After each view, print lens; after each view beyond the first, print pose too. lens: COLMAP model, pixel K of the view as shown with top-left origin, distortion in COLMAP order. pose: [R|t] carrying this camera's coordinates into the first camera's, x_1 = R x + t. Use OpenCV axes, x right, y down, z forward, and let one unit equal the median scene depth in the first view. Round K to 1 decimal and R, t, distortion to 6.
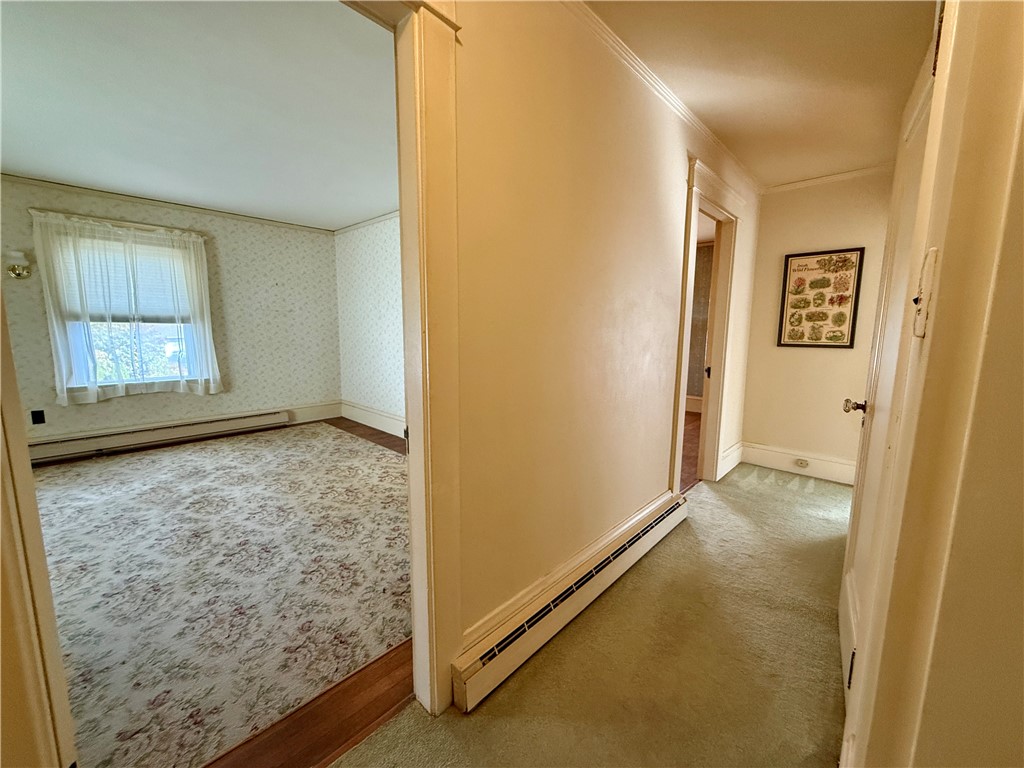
lens RADIAL K [[410.6, 0, 512.0], [0, 410.6, 384.0], [0, 0, 1]] dist [0.001723, -0.000125]
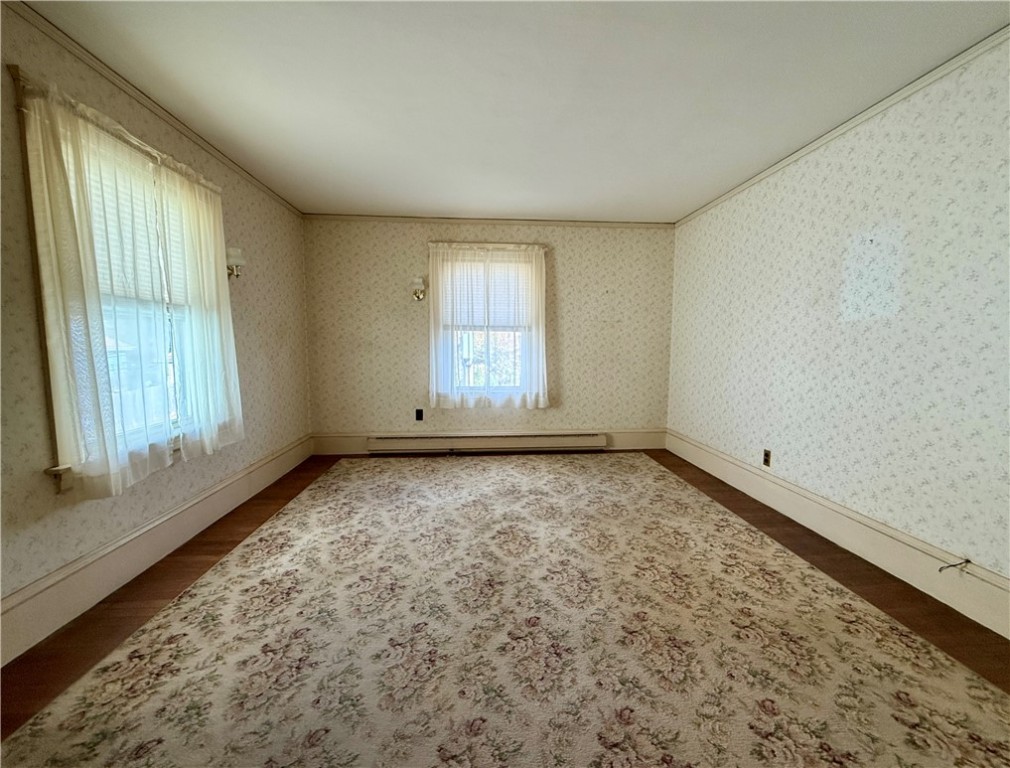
lens RADIAL K [[428.5, 0, 505.0], [0, 428.5, 384.0], [0, 0, 1]] dist [-0.001274, 0.000108]
pose [[0.734268, 0.054729, -0.676650, -0.130050], [-0.088388, 0.995968, -0.015358, -0.012086], [0.673081, 0.071085, 0.736145, 0.246809]]
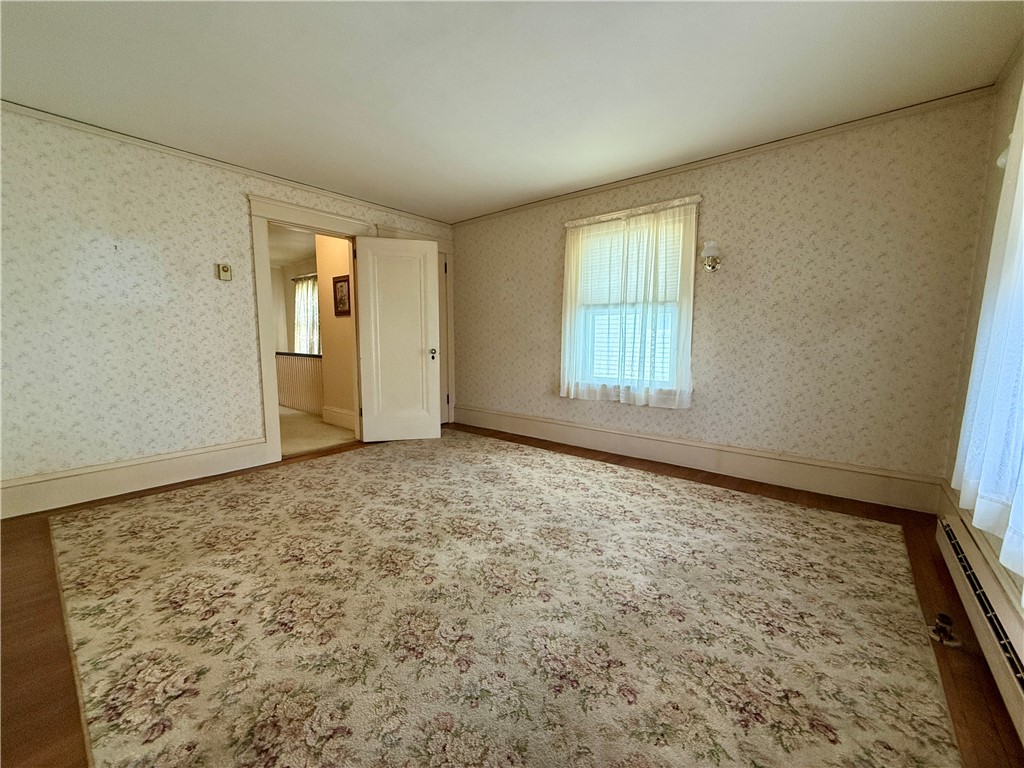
lens RADIAL K [[410.6, 0, 512.0], [0, 410.6, 384.0], [0, 0, 1]] dist [0.001723, -0.000125]
pose [[-0.998059, -0.004605, -0.062100, -0.607438], [-0.019870, 0.968683, 0.247506, -0.151900], [0.059015, 0.248260, -0.966894, 1.383433]]
